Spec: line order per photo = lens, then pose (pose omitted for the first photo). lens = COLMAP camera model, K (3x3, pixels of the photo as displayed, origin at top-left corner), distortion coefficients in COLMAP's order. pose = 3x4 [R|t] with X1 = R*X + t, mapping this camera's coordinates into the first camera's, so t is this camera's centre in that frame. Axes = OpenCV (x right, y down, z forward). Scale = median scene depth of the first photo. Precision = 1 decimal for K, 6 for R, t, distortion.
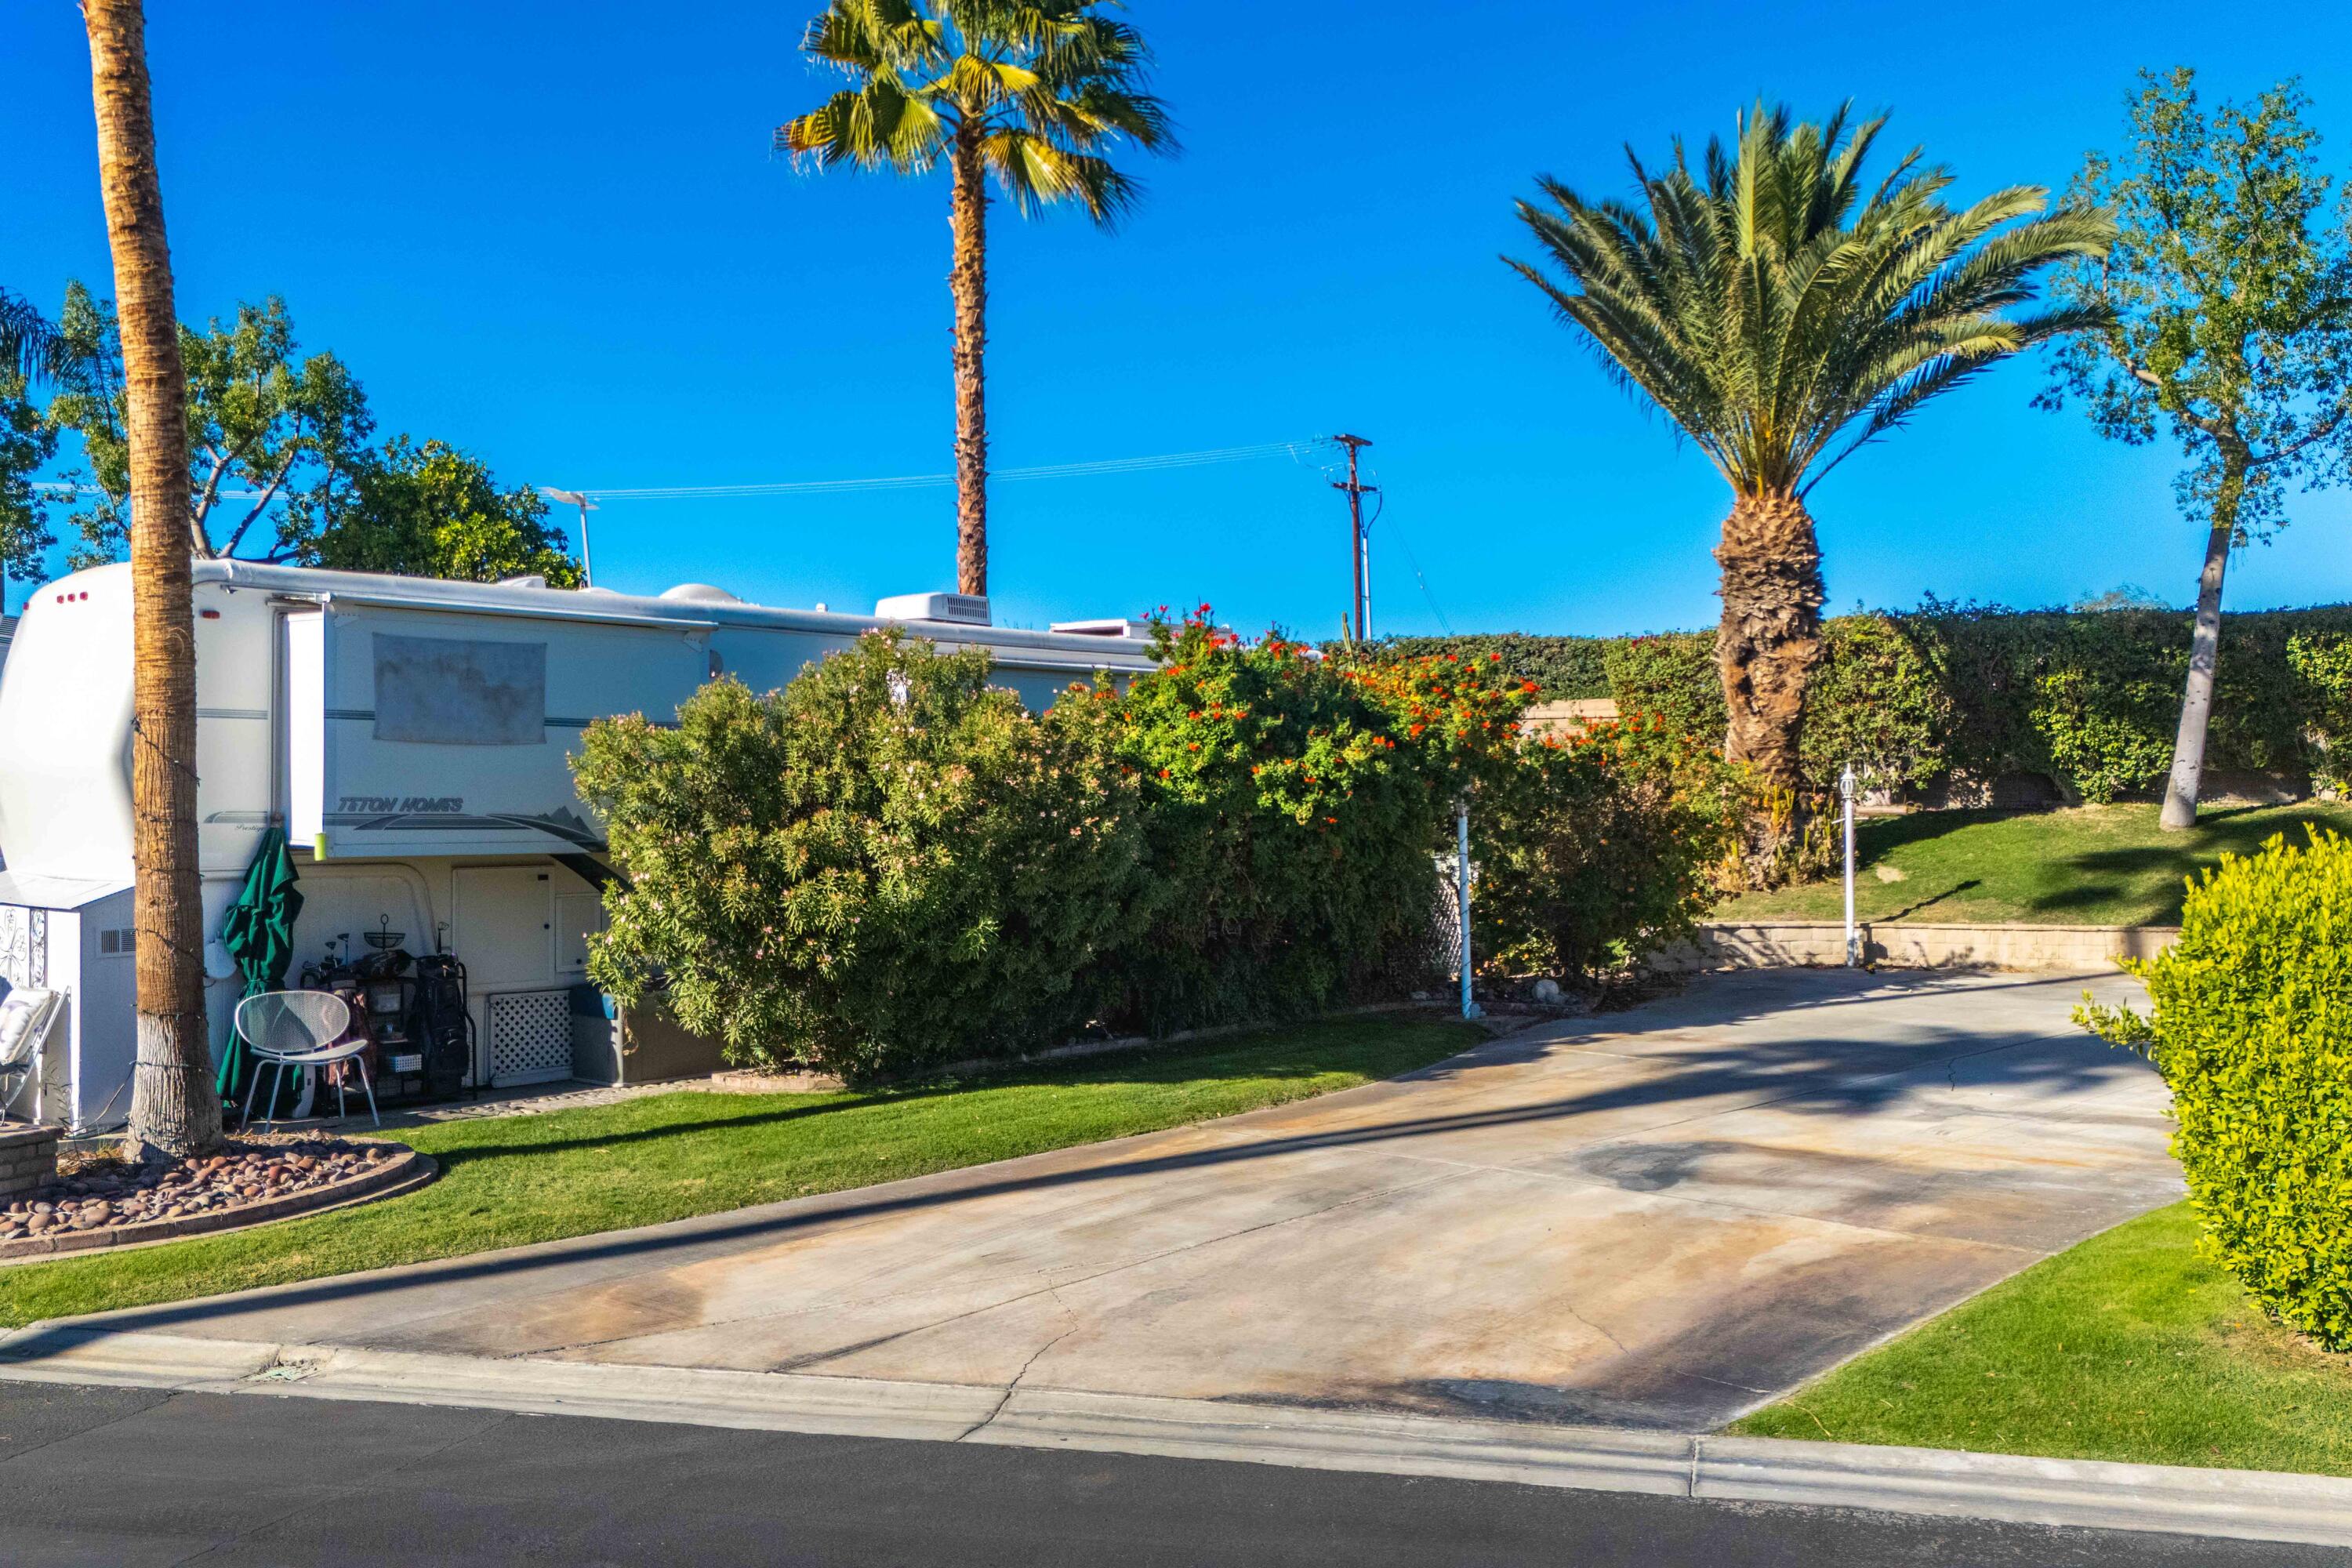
lens RADIAL K [[2026.9, 0, 1205.1], [0, 2026.9, 779.2], [0, 0, 1]] dist [0.112456, -0.152302]
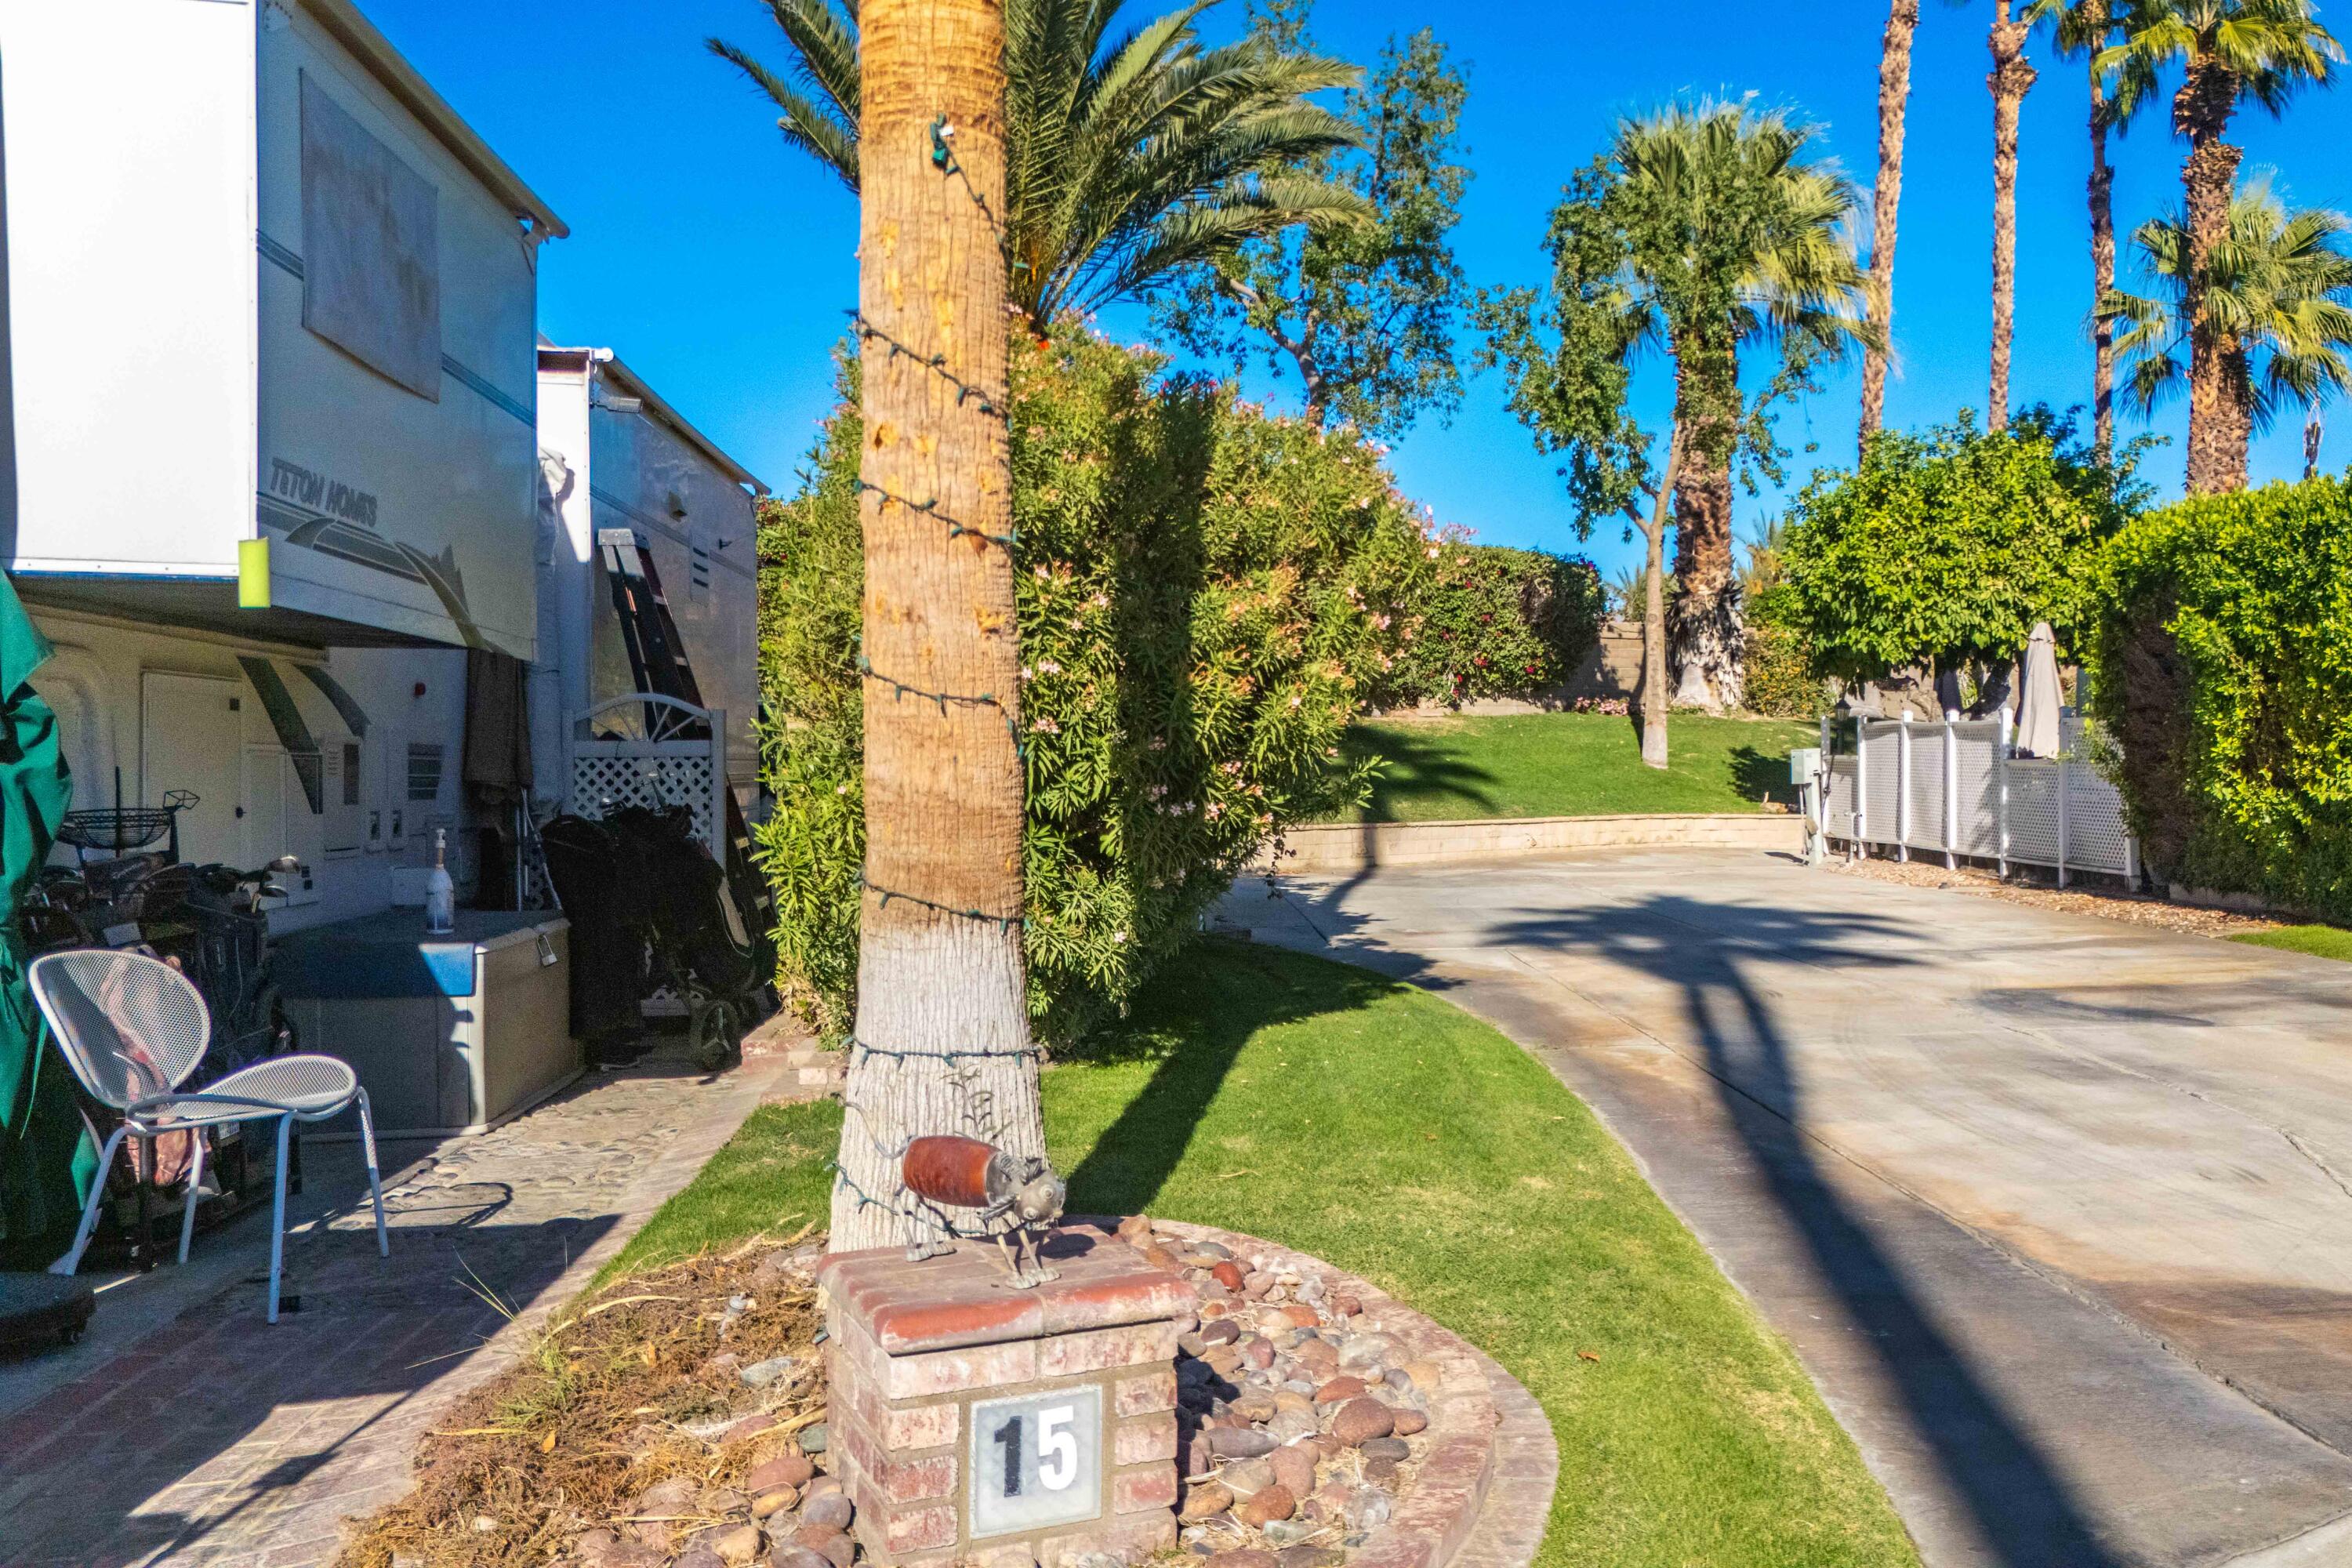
lens RADIAL K [[2142.8, 0, 1456.3], [0, 2142.8, 759.7], [0, 0, 1]] dist [0.058013, 0.000000]
pose [[0.603034, 0.001677, 0.797714, -0.357620], [-0.002701, 0.999996, -0.000061, 0.038934], [-0.797711, -0.002118, 0.603036, 0.321562]]
